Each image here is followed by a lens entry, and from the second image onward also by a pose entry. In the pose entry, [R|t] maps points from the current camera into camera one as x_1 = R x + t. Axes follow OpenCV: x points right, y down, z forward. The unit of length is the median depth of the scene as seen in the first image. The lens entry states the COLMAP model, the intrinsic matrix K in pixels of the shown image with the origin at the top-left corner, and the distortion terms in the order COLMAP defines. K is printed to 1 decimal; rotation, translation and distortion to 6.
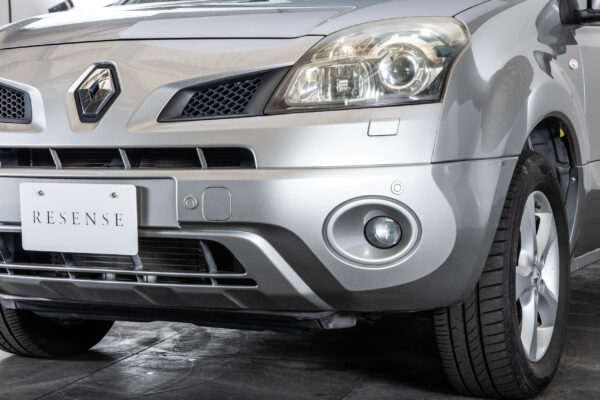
lens RADIAL K [[1366.4, 0, 300.0], [0, 1366.4, 200.0], [0, 0, 1]] dist [-0.063599, -0.090510]
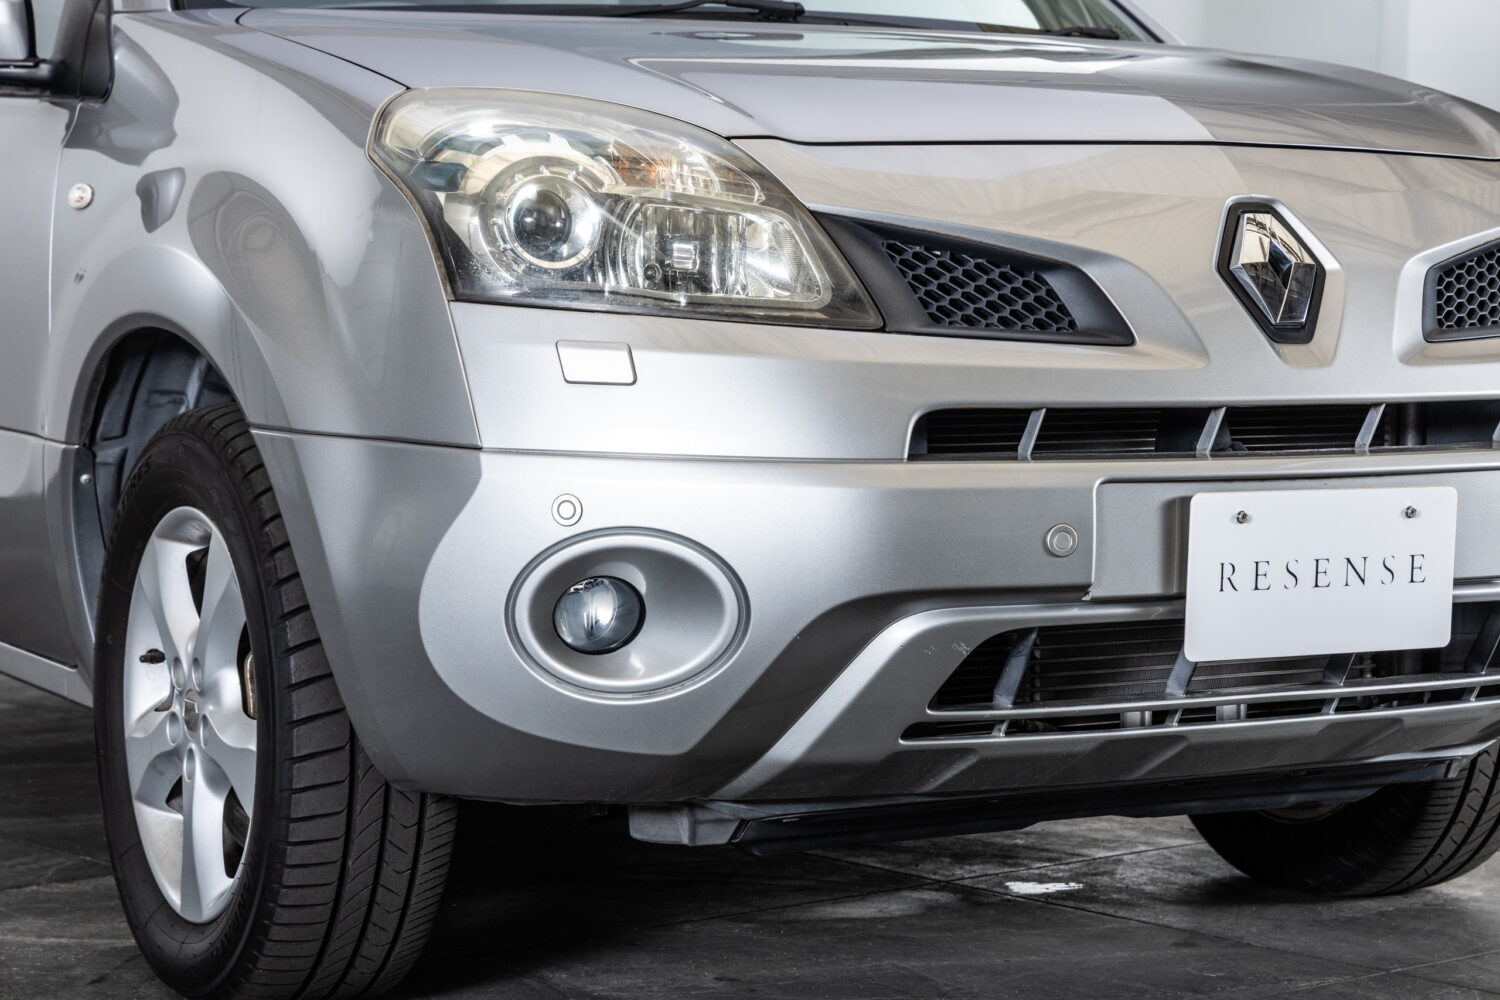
lens RADIAL K [[3416.0, 0, 750.0], [0, 3416.0, 500.0], [0, 0, 1]] dist [-0.063599, -0.090510]
pose [[0.599767, -0.043457, 0.798994, -1.104247], [0.039790, 0.998909, 0.024462, -0.041448], [-0.799185, 0.017120, 0.600841, 0.510778]]
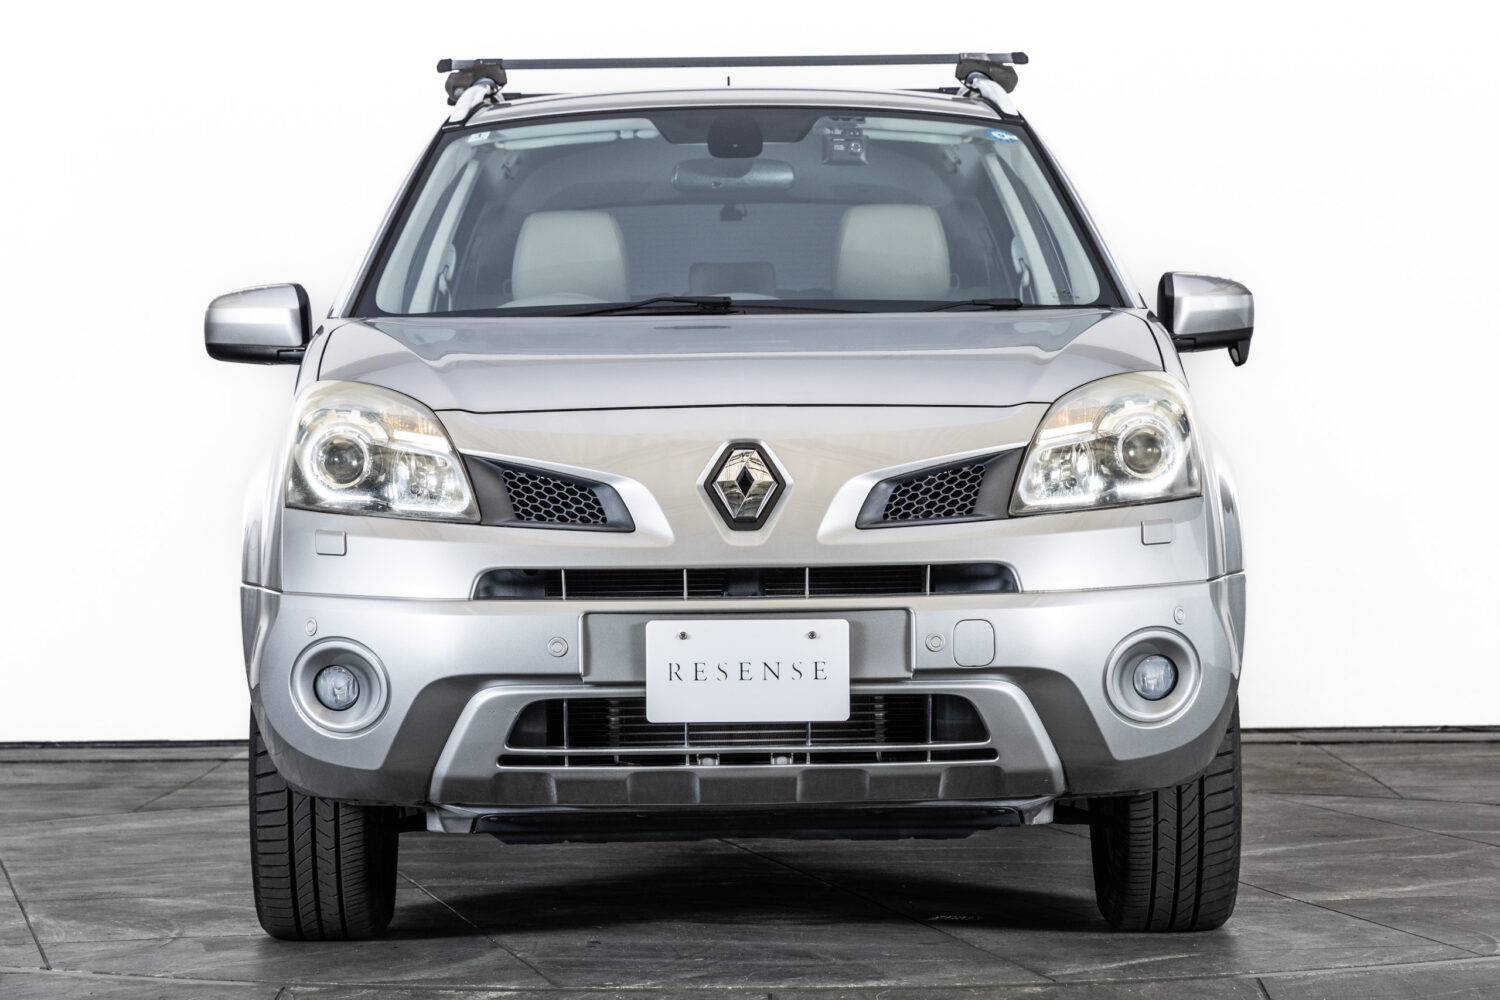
lens RADIAL K [[4382.9, 0, 750.0], [0, 4382.9, 500.0], [0, 0, 1]] dist [-0.016682, -0.223859]
pose [[0.901590, -0.010184, 0.432473, -1.108641], [0.030500, 0.998731, -0.040066, 0.015817], [-0.431516, 0.049313, 0.900756, -0.979011]]
